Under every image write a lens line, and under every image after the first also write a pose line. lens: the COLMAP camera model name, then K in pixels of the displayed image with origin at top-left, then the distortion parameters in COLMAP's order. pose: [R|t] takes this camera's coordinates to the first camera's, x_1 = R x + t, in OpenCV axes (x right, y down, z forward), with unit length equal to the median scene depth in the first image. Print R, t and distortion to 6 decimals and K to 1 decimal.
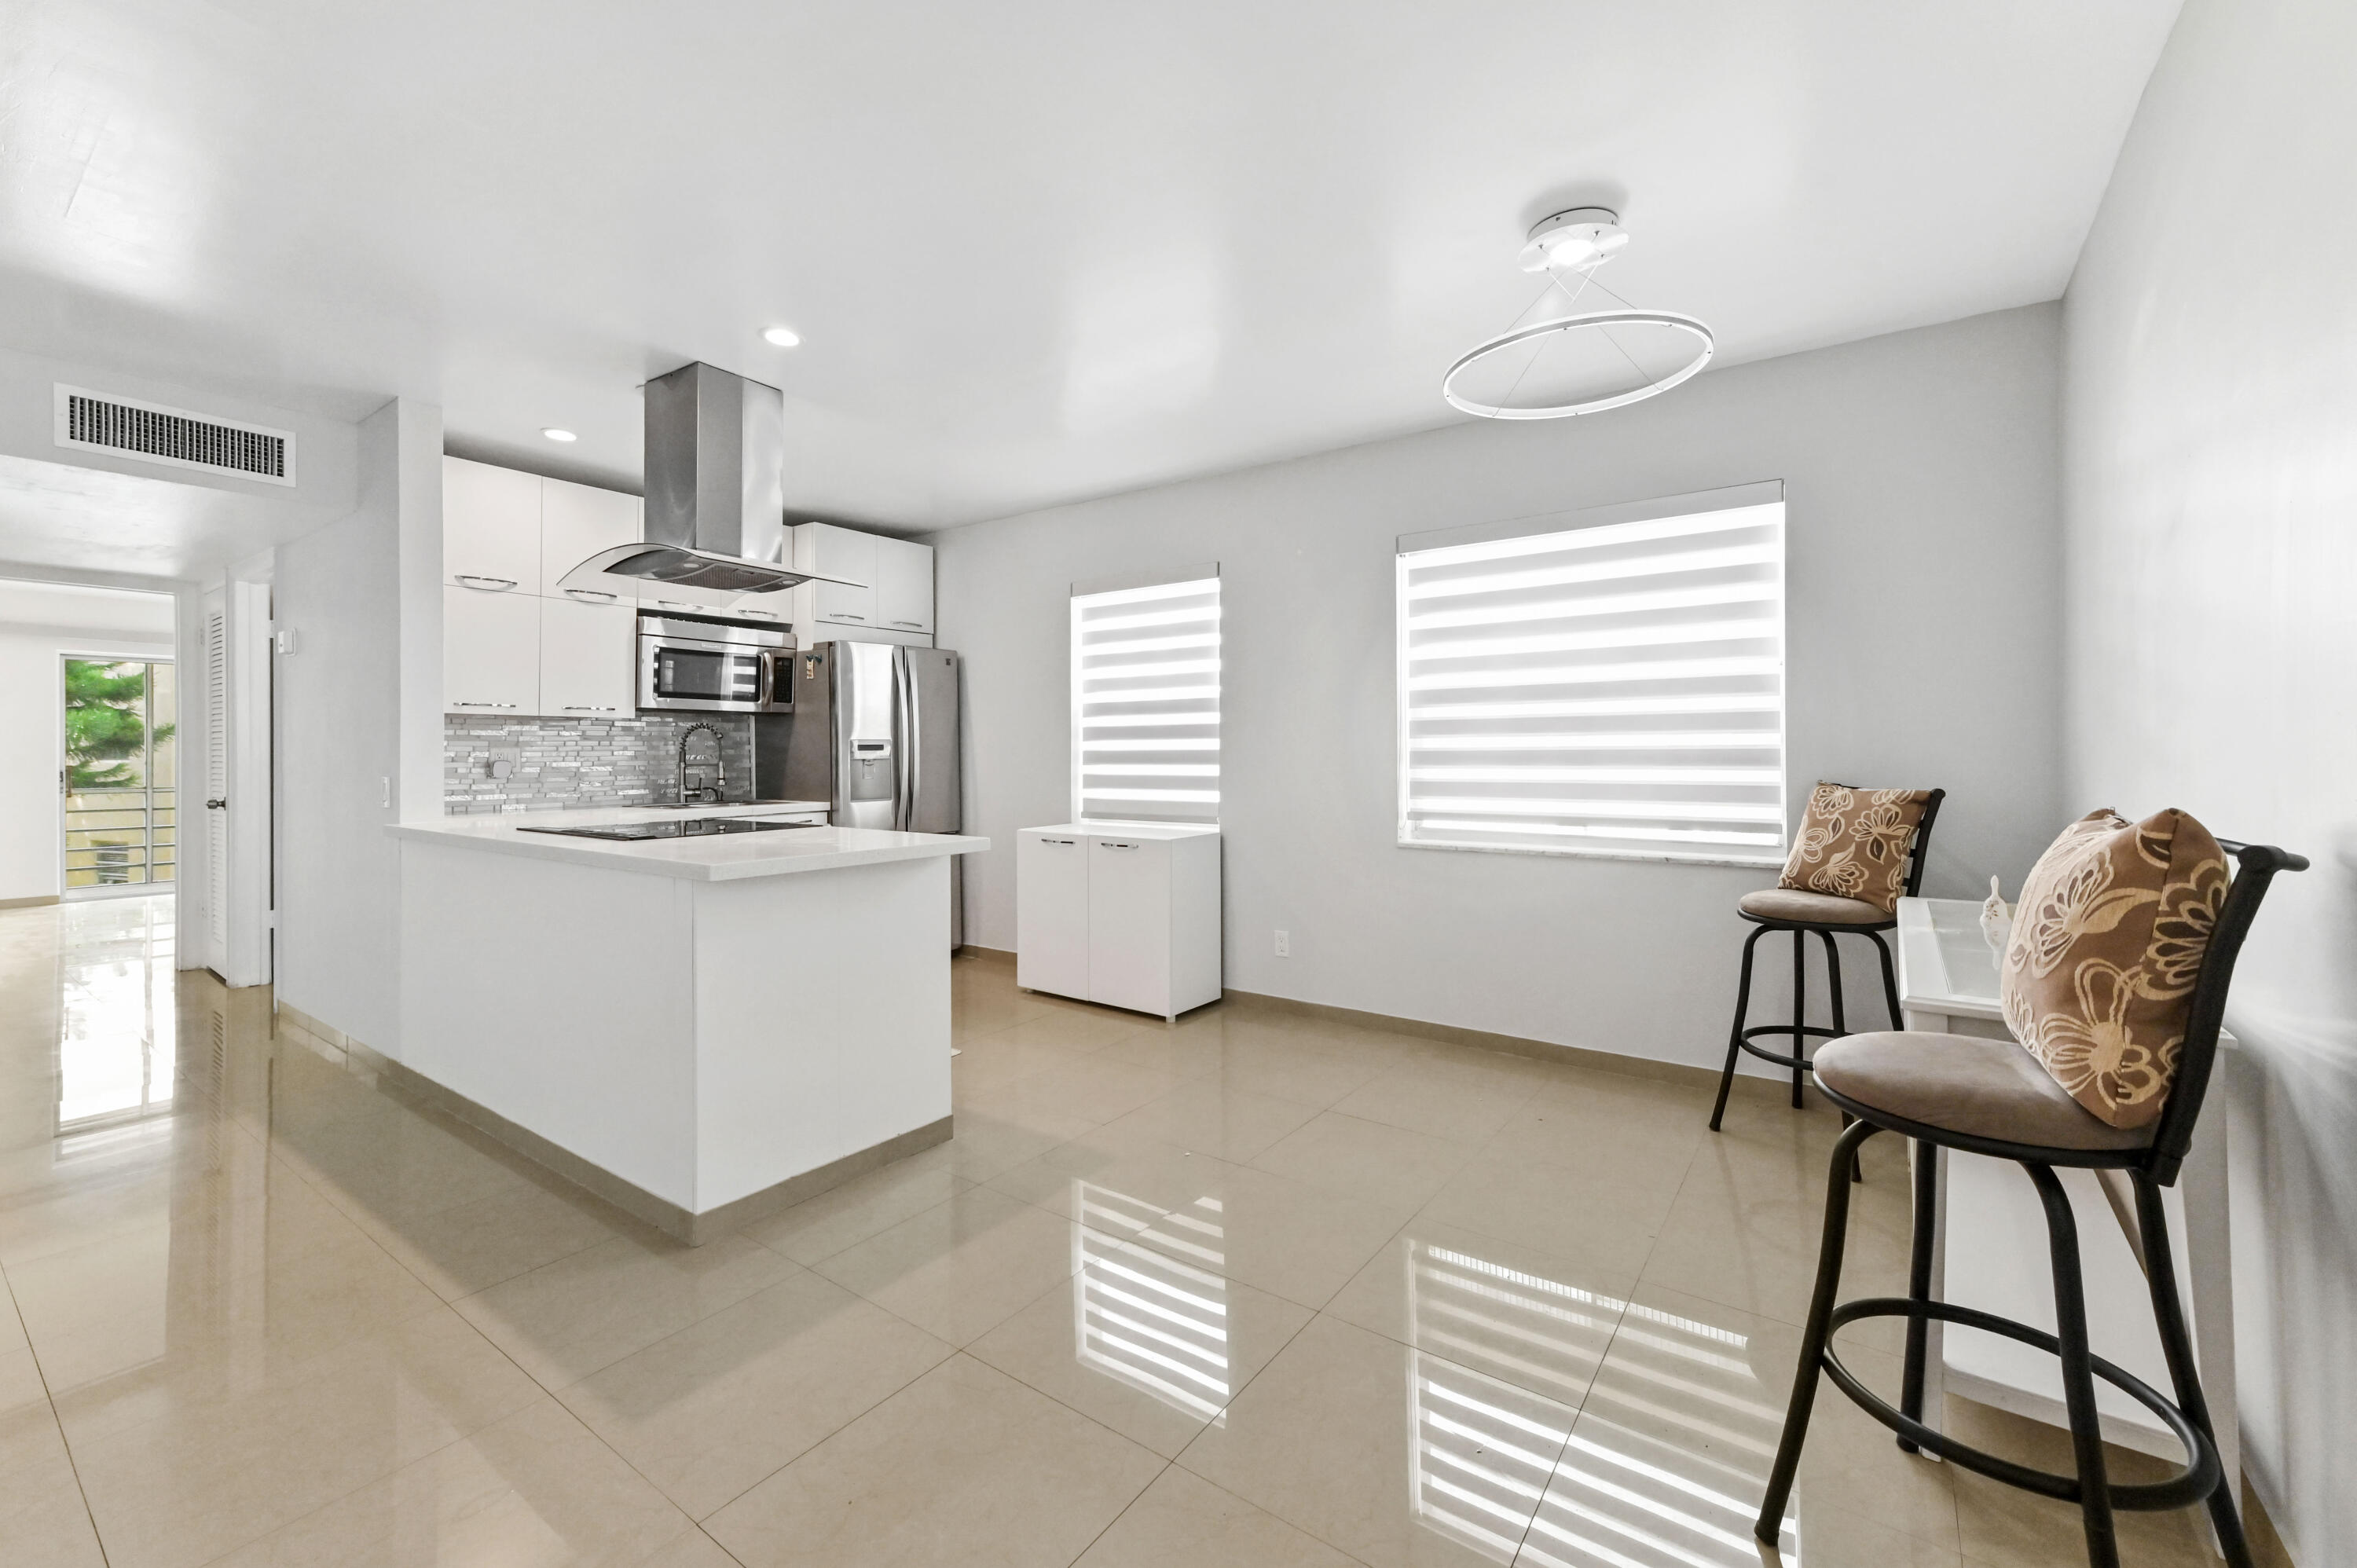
lens RADIAL K [[956.1, 0, 1141.5], [0, 956.1, 757.3], [0, 0, 1]] dist [0.012307, -0.000109]
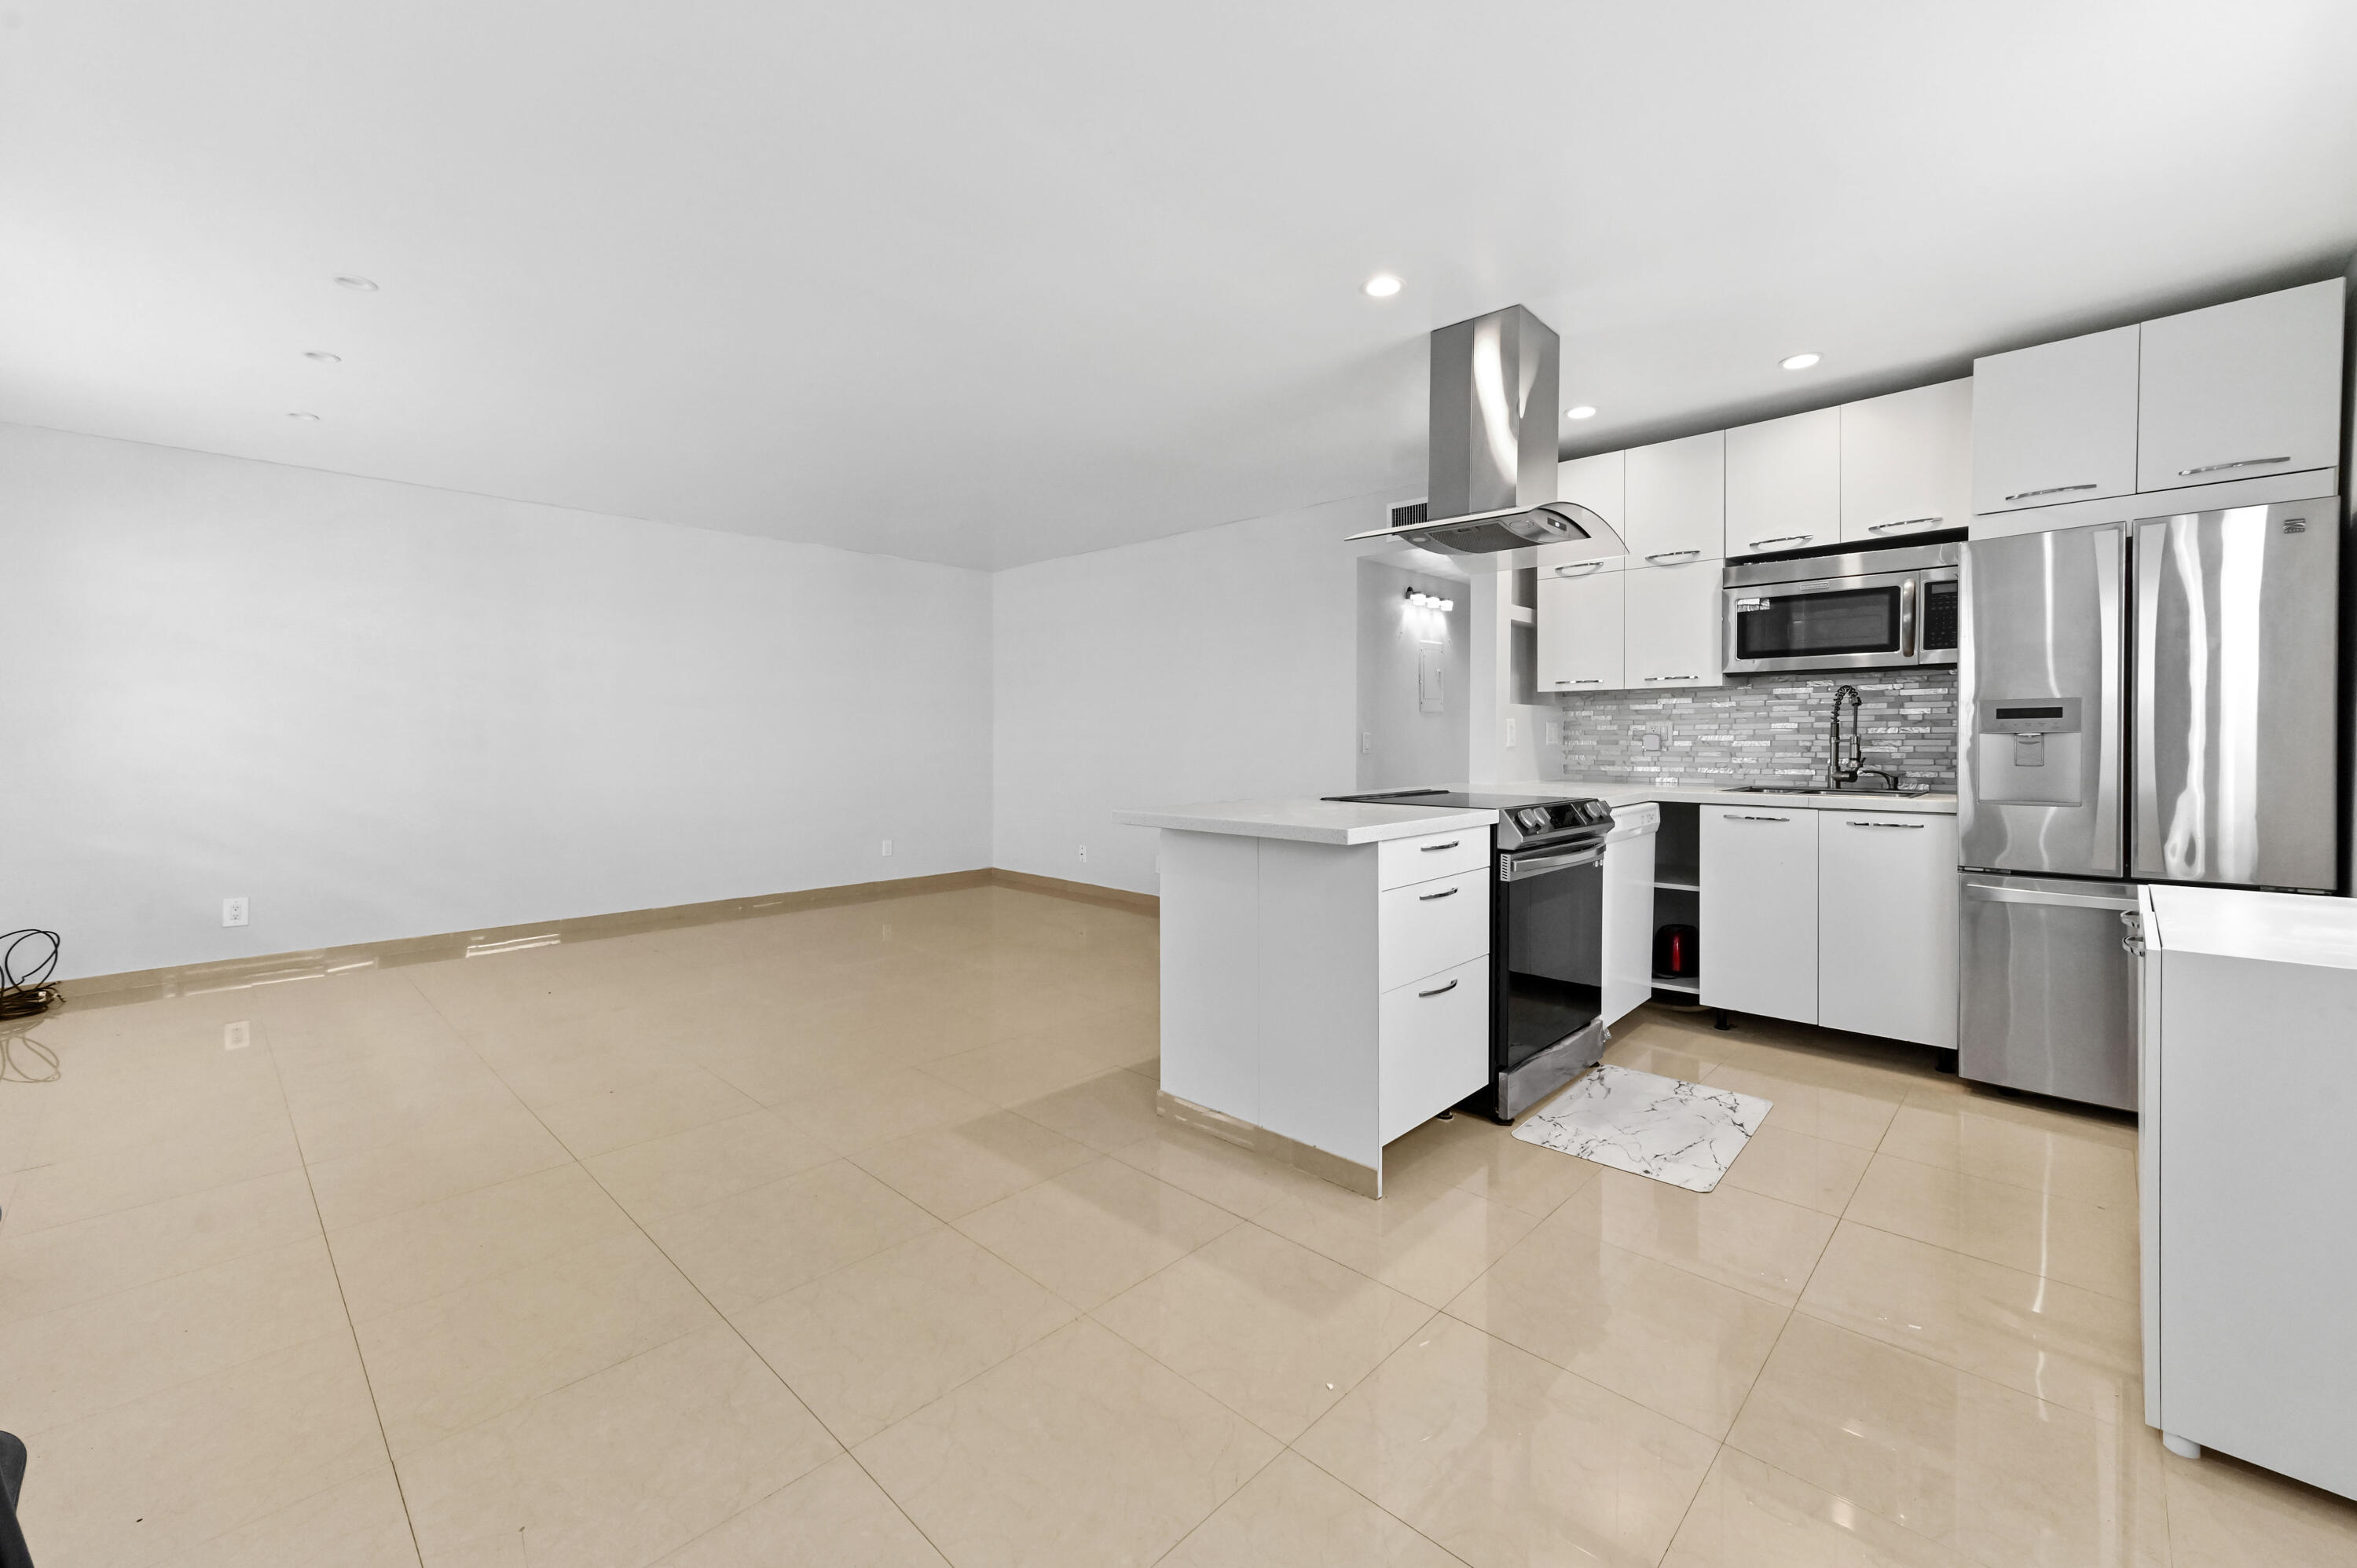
lens RADIAL K [[956.1, 0, 1189.5], [0, 956.1, 757.0], [0, 0, 1]] dist [0.012307, -0.000109]
pose [[-0.120422, 0.026395, -0.992372, 0.418109], [-0.002789, 0.999634, 0.026927, 0.002287], [0.992719, 0.006010, -0.120304, 0.642930]]
